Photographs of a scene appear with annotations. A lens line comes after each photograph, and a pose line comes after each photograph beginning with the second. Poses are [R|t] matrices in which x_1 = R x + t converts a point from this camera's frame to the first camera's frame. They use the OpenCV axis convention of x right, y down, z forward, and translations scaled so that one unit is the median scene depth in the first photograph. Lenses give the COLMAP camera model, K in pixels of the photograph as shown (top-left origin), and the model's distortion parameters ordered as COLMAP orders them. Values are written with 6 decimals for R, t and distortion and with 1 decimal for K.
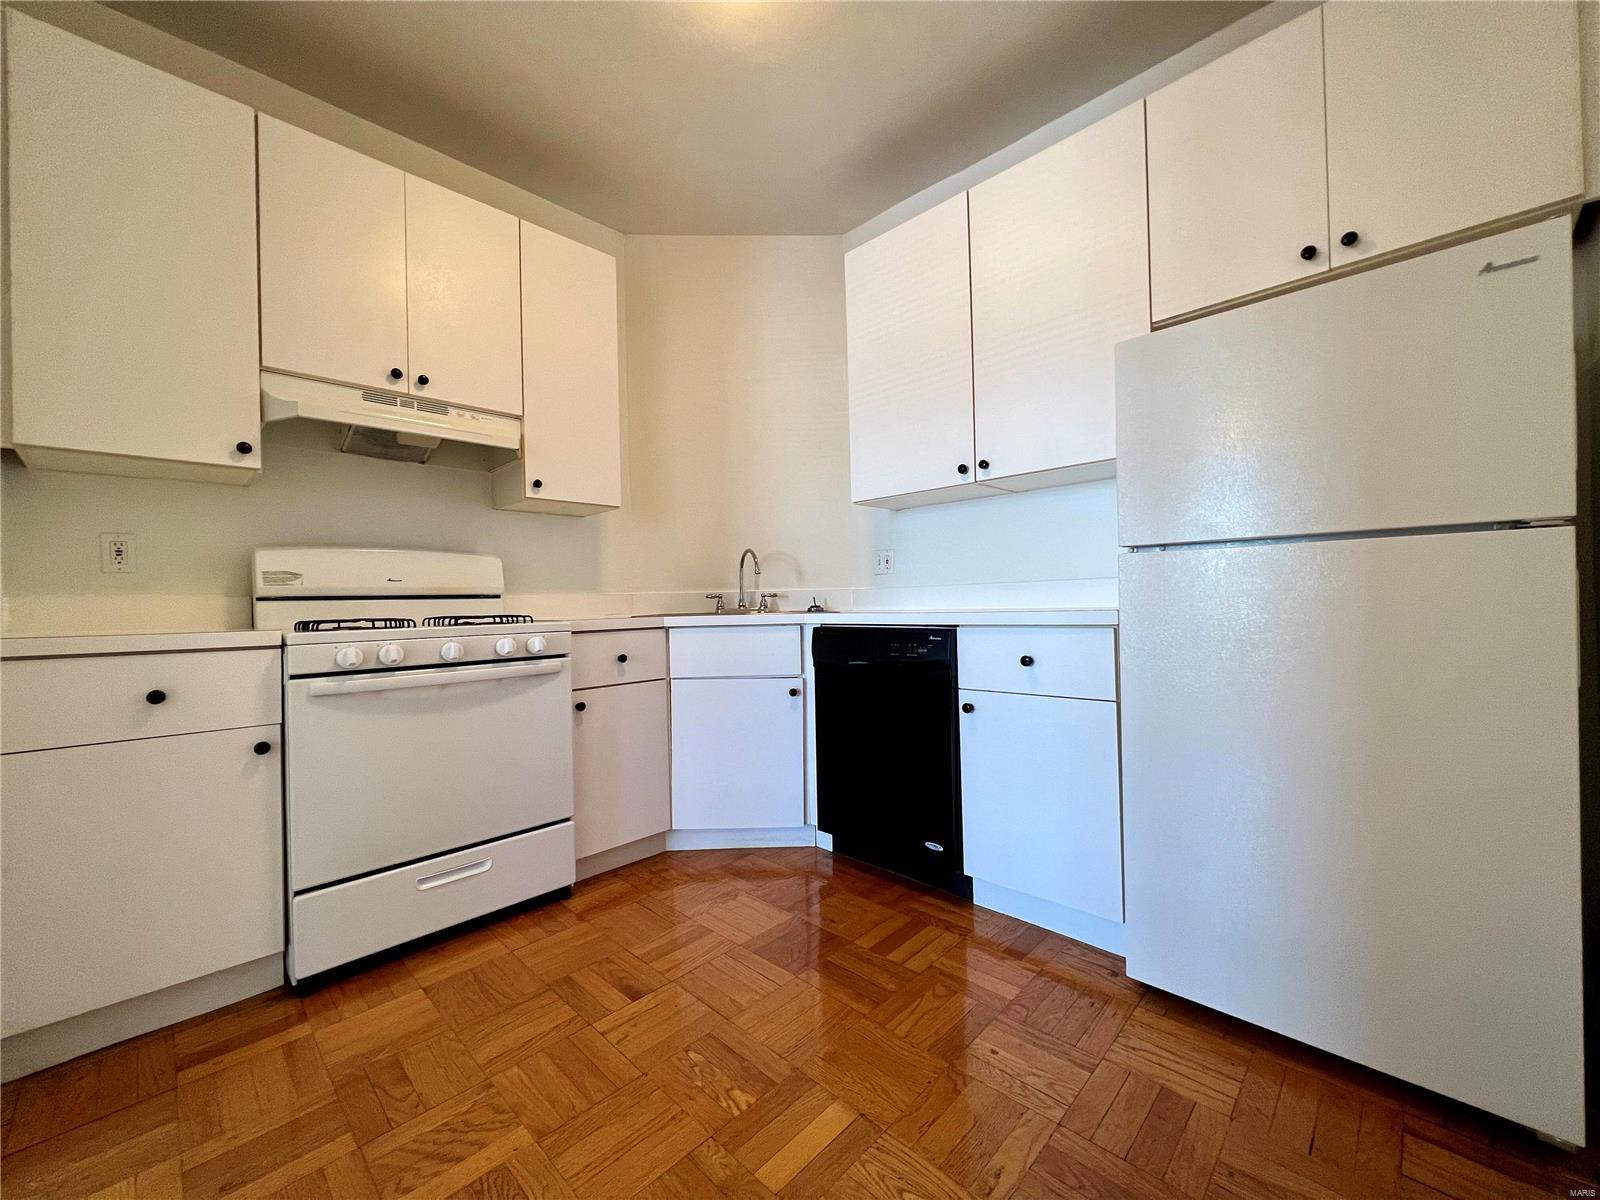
lens RADIAL K [[638.4, 0, 798.2], [0, 638.4, 601.3], [0, 0, 1]] dist [-0.000115, 0.000134]
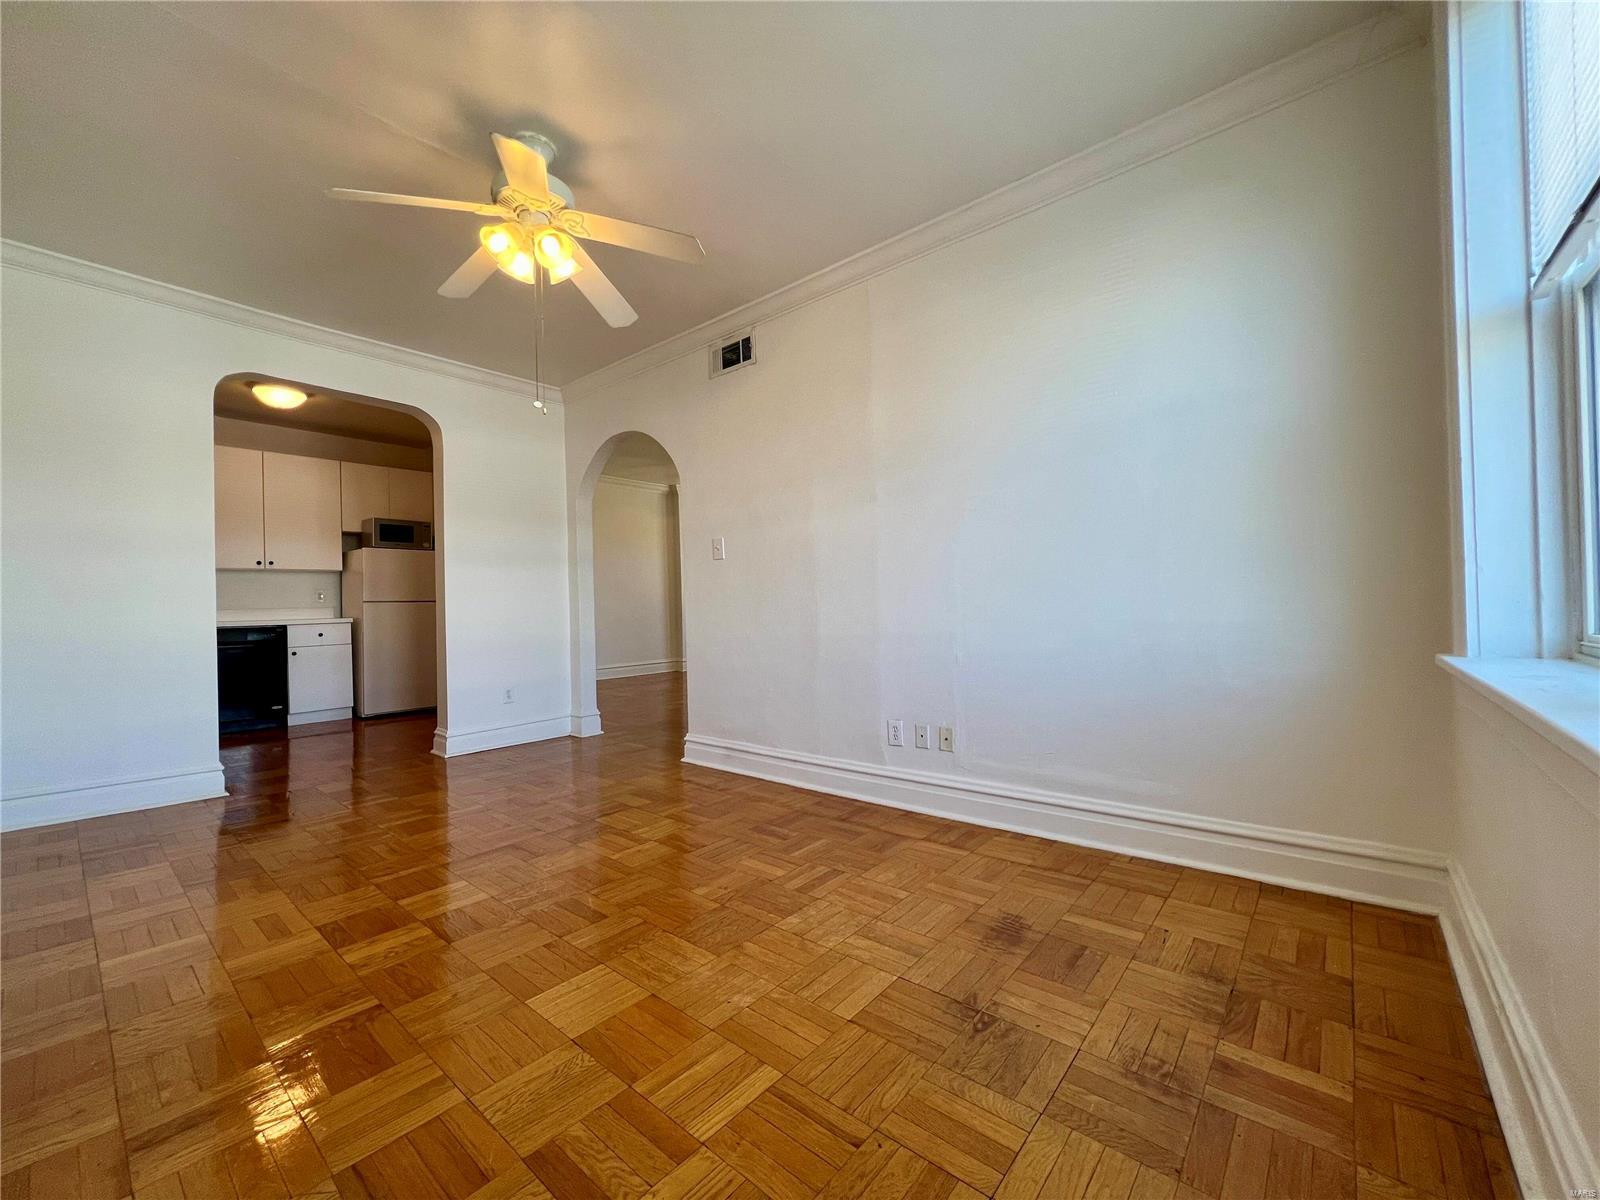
lens RADIAL K [[638.4, 0, 798.2], [0, 638.4, 601.3], [0, 0, 1]] dist [-0.000115, 0.000134]
pose [[-0.064646, 0.032695, 0.997372, -2.672487], [0.021417, 0.999278, -0.031369, 0.070610], [-0.997678, 0.019333, -0.065300, -1.041843]]
